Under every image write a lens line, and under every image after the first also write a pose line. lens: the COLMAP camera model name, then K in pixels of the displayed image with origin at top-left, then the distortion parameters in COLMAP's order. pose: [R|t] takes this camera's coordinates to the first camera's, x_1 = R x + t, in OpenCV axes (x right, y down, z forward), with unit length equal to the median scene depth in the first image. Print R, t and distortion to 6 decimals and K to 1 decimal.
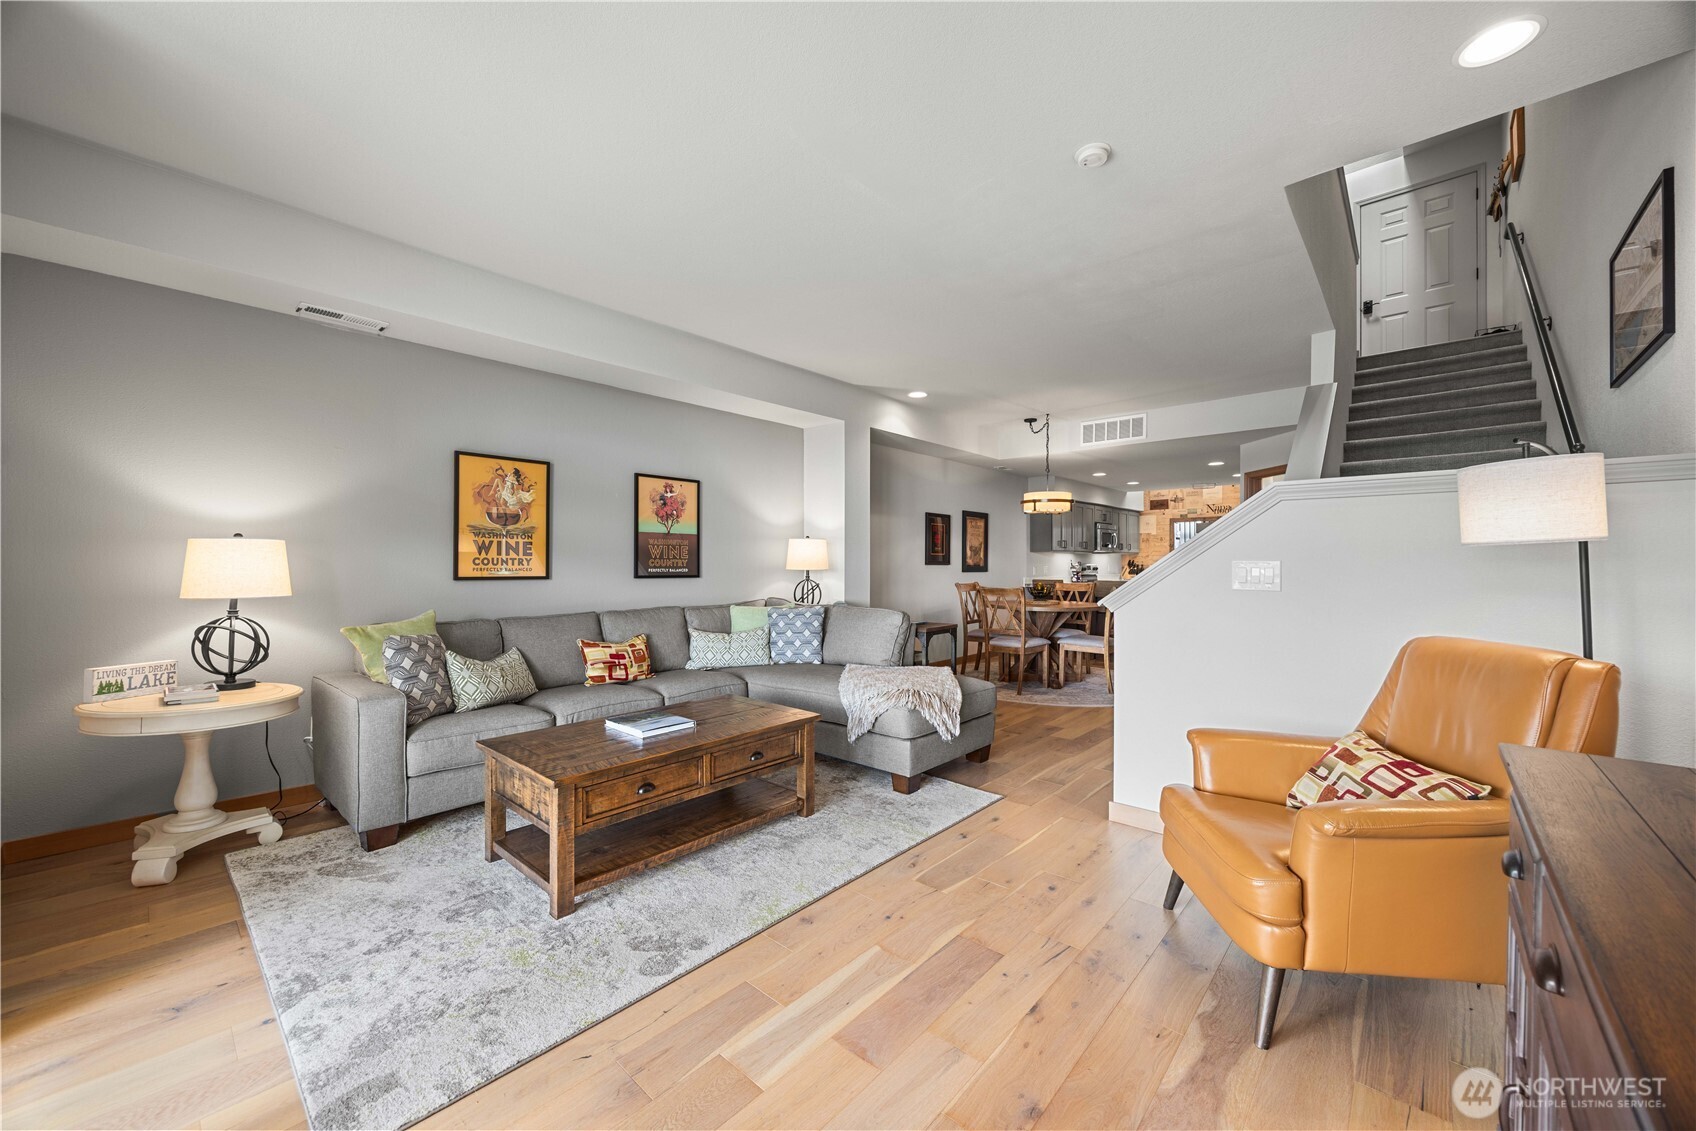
lens RADIAL K [[639.6, 0, 837.5], [0, 639.6, 570.8], [0, 0, 1]] dist [-0.002177, 0.000141]
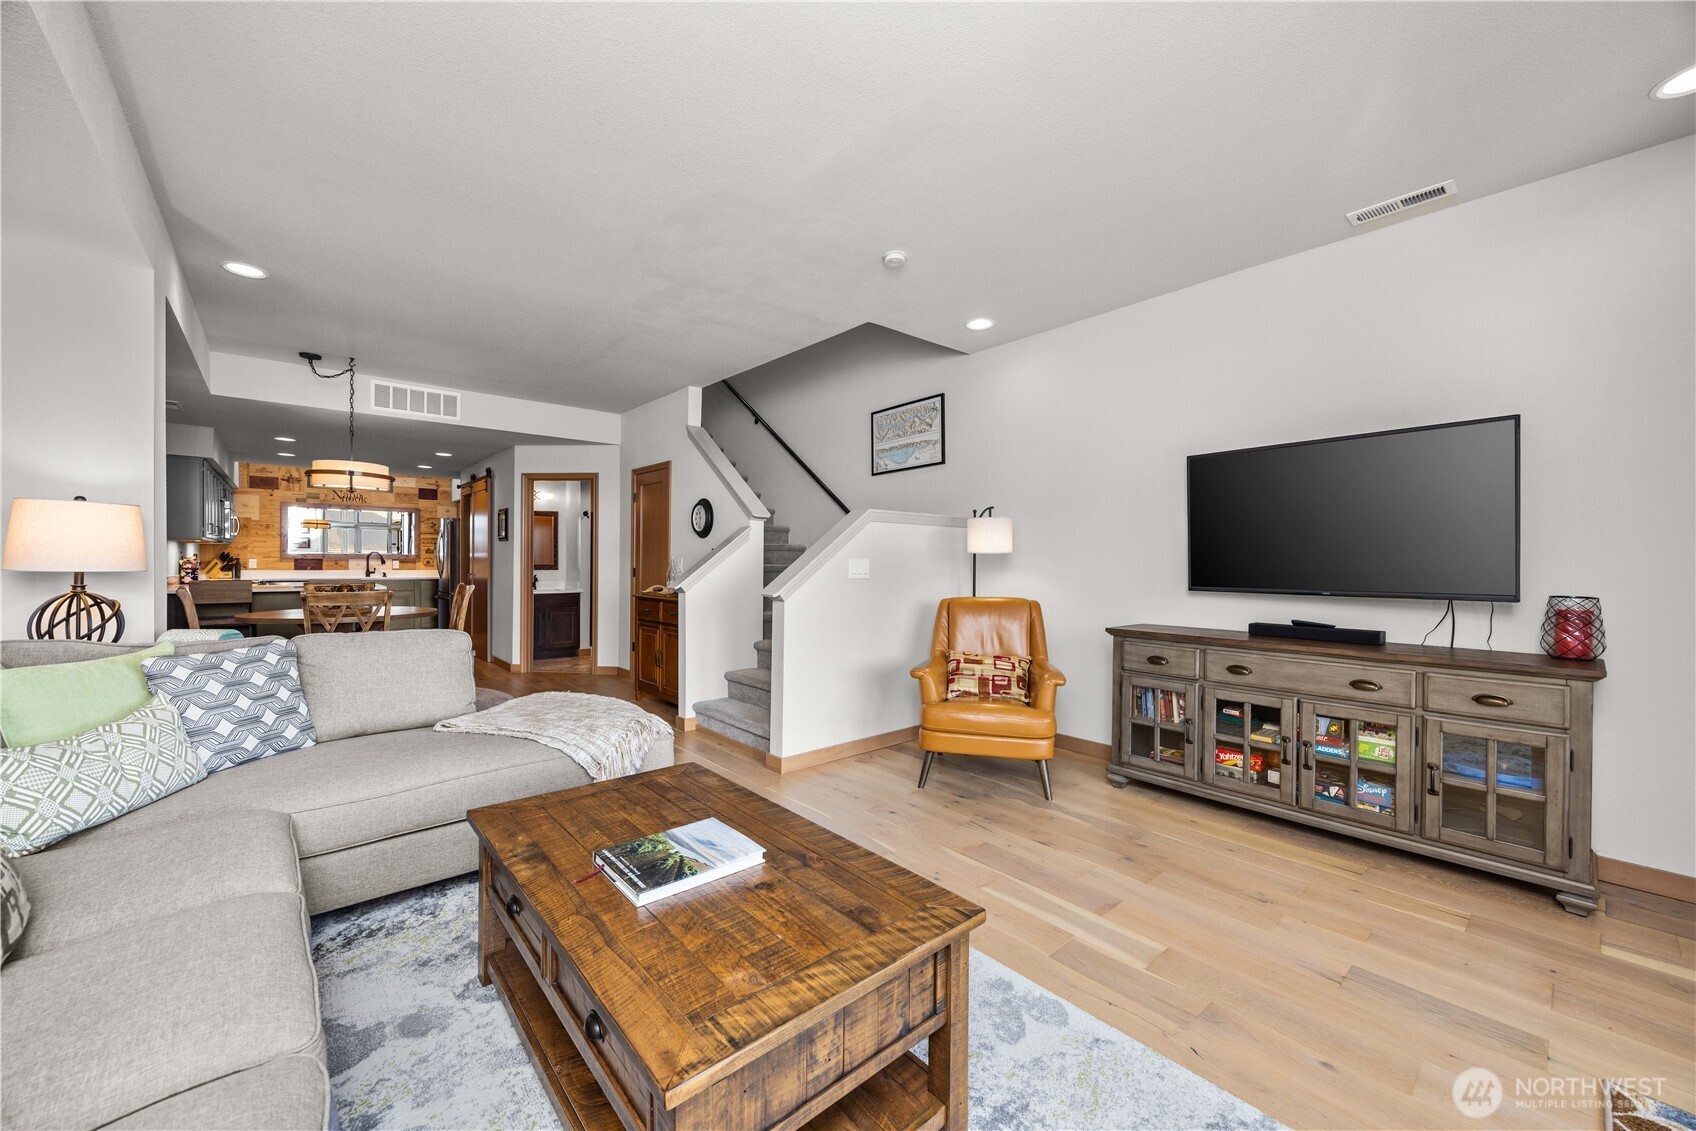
lens RADIAL K [[639.6, 0, 843.7], [0, 639.6, 569.9], [0, 0, 1]] dist [-0.002177, 0.000141]
pose [[0.120329, -0.013806, 0.992638, -0.303220], [0.004748, 0.999900, 0.013332, -0.003910], [-0.992723, 0.003109, 0.120383, 0.297890]]
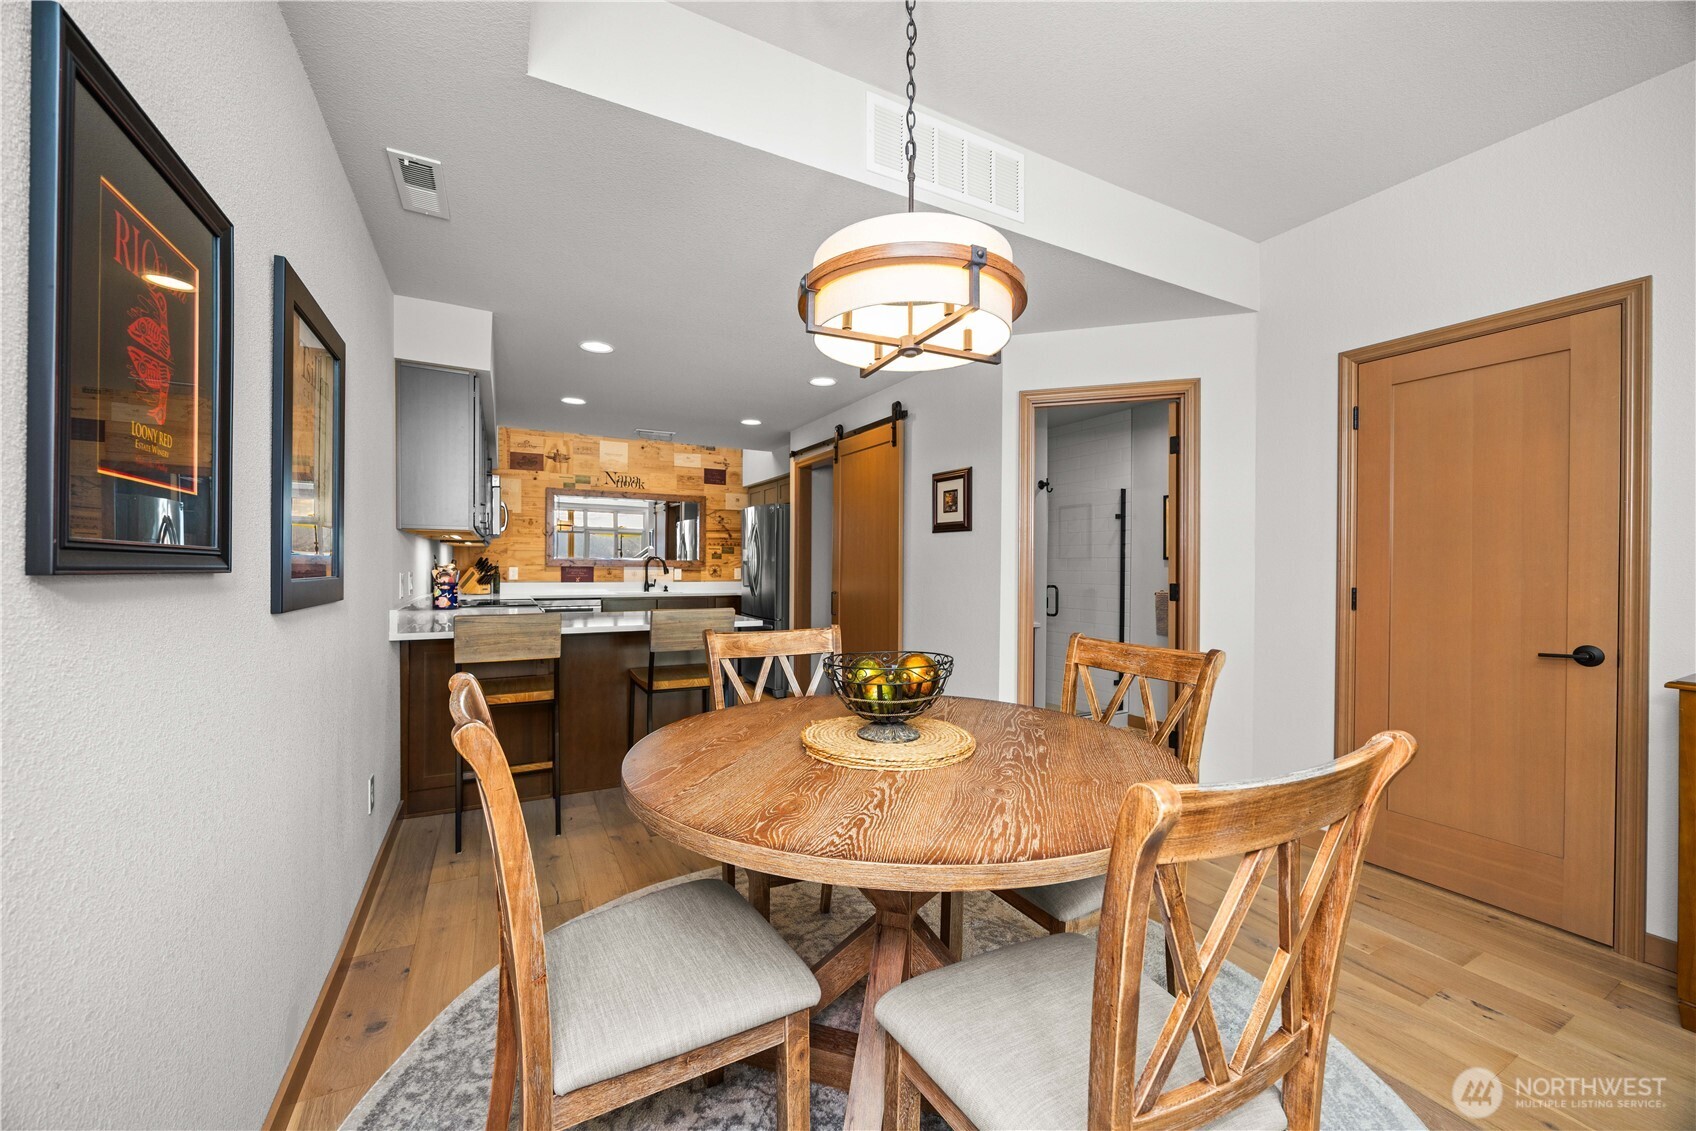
lens RADIAL K [[639.6, 0, 848.1], [0, 639.6, 574.6], [0, 0, 1]] dist [-0.002177, 0.000141]
pose [[0.331054, -0.012356, 0.943531, 0.090571], [0.006538, 0.999920, 0.010801, -0.010118], [-0.943589, 0.002593, 0.331108, 0.834725]]
